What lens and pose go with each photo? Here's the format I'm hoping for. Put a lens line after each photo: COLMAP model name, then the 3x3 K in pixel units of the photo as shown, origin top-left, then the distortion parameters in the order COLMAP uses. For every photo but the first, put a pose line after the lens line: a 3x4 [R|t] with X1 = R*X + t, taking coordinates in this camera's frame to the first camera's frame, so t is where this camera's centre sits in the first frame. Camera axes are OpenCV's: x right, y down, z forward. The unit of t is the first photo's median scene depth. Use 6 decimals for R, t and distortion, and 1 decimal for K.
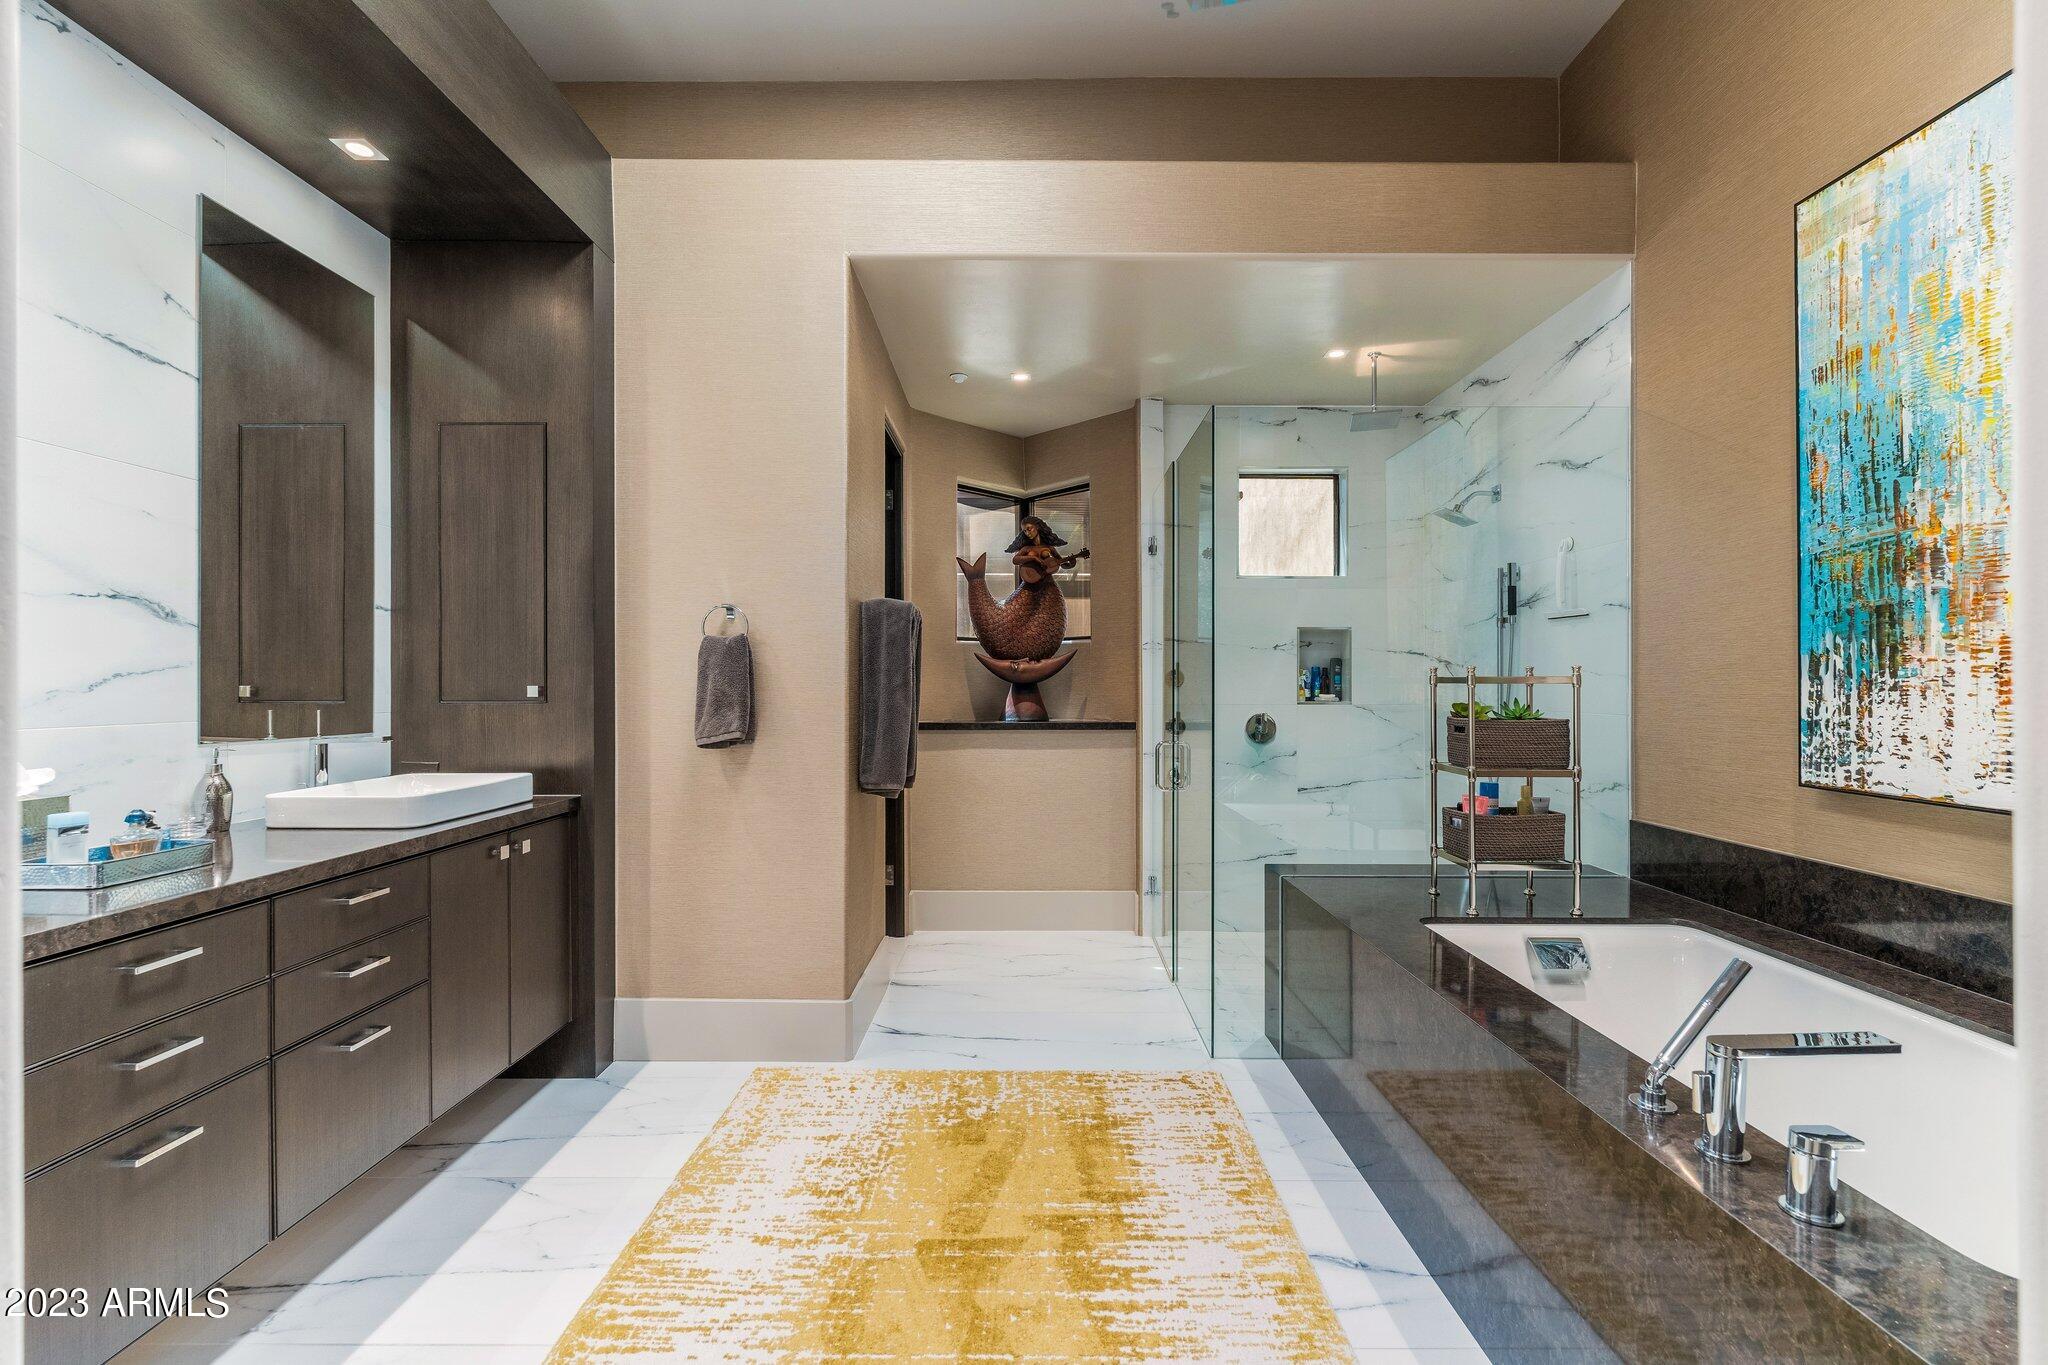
lens RADIAL K [[924.2, 0, 1020.3], [0, 924.2, 676.4], [0, 0, 1]] dist [0.000140, -0.000212]
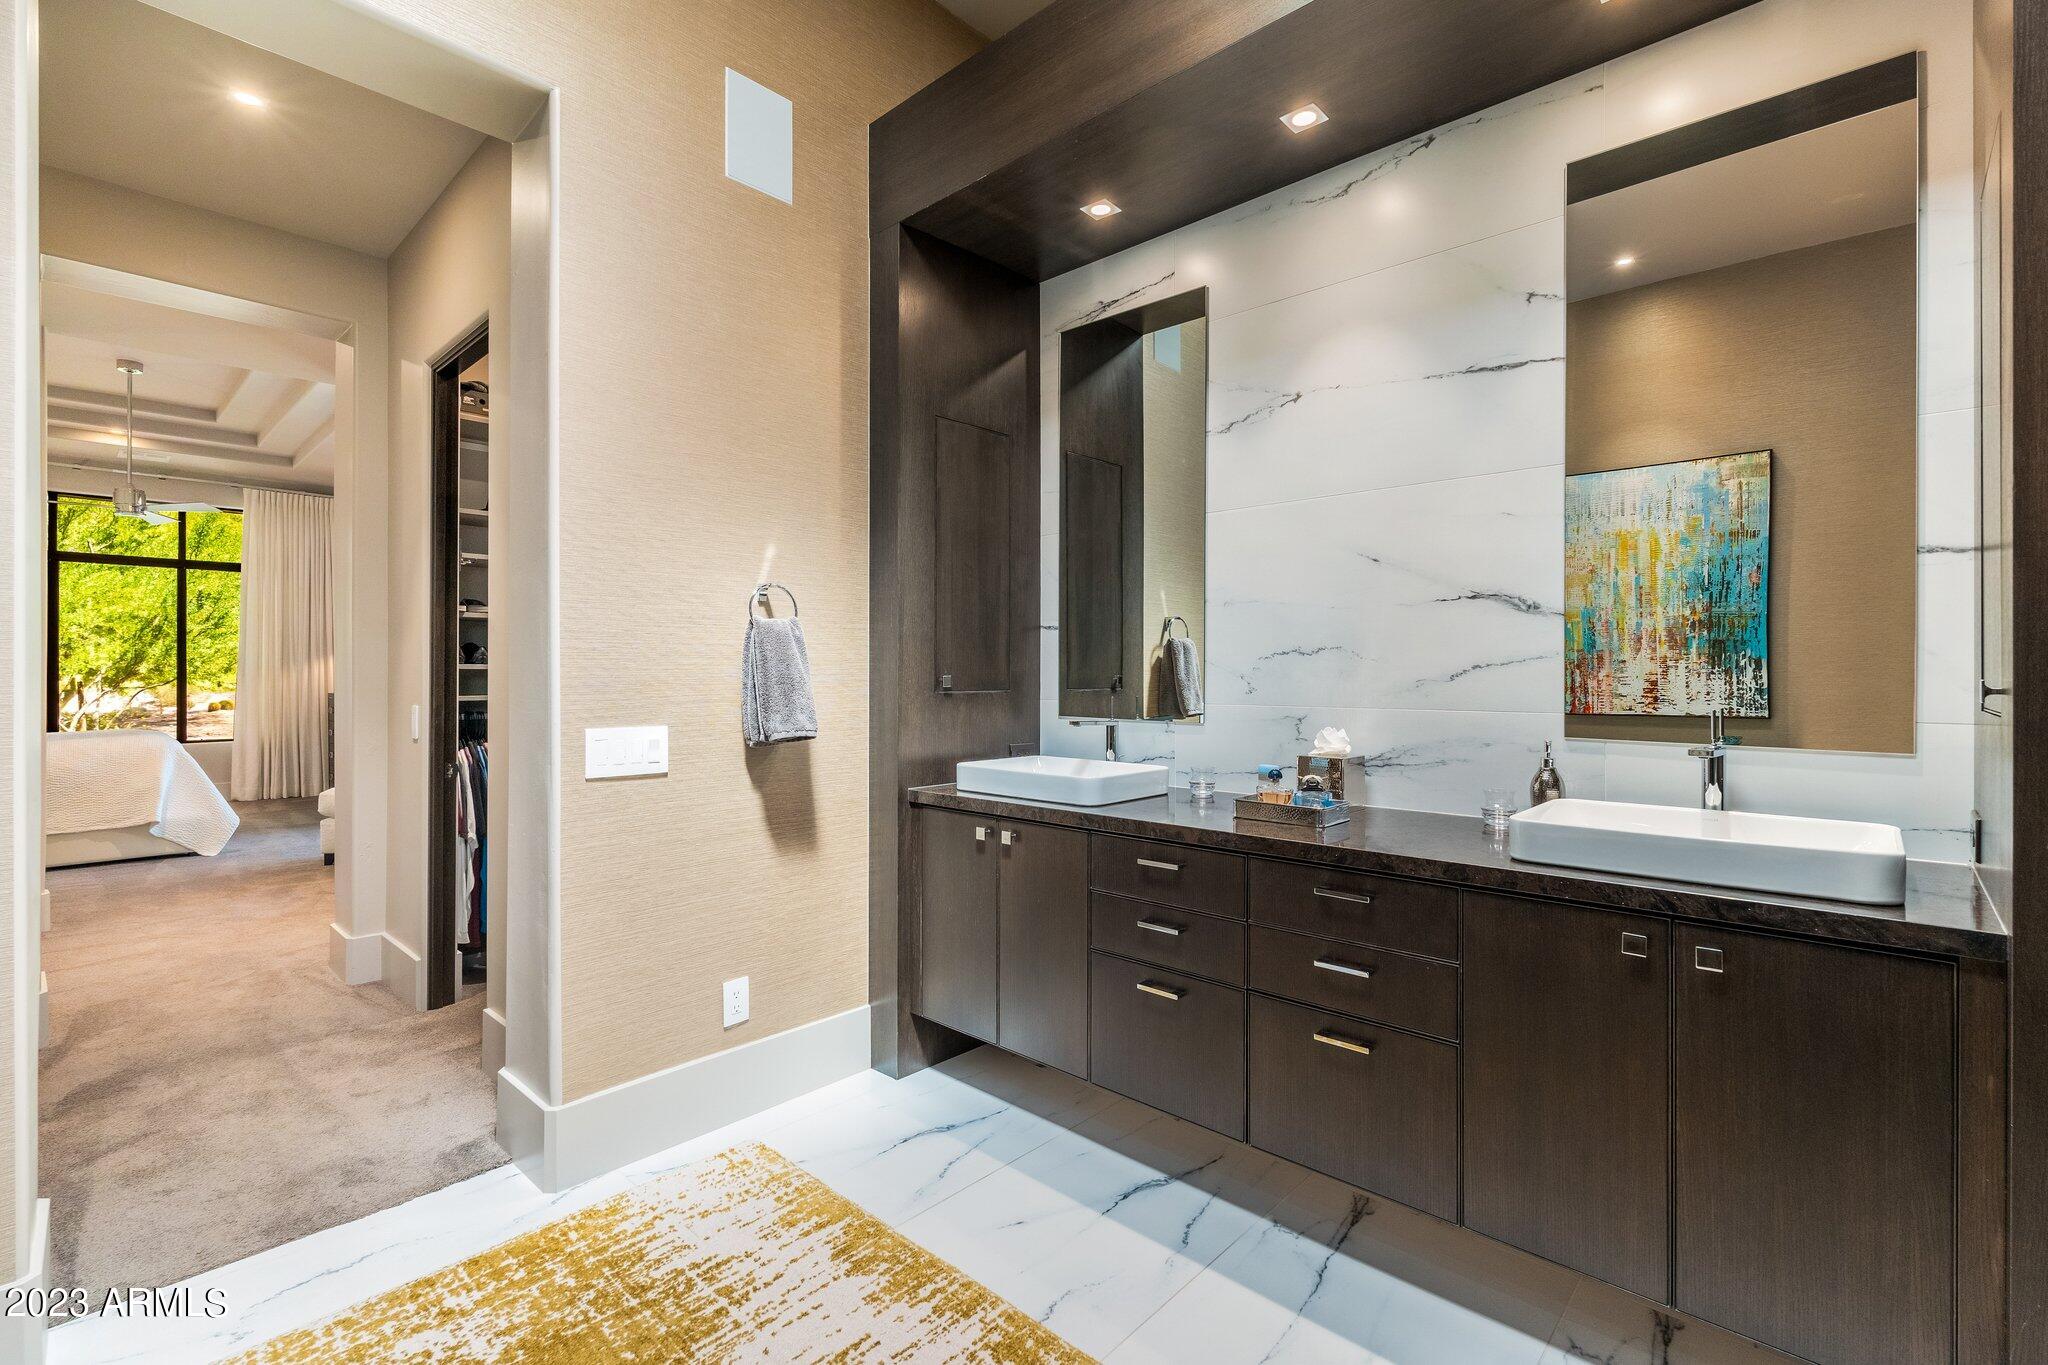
lens RADIAL K [[924.2, 0, 1020.3], [0, 924.2, 676.4], [0, 0, 1]] dist [0.000140, -0.000212]
pose [[-0.686177, 0.010844, -0.727354, 0.240782], [0.012698, 0.999915, 0.002928, -0.000203], [0.727324, -0.007227, -0.686256, 1.517885]]
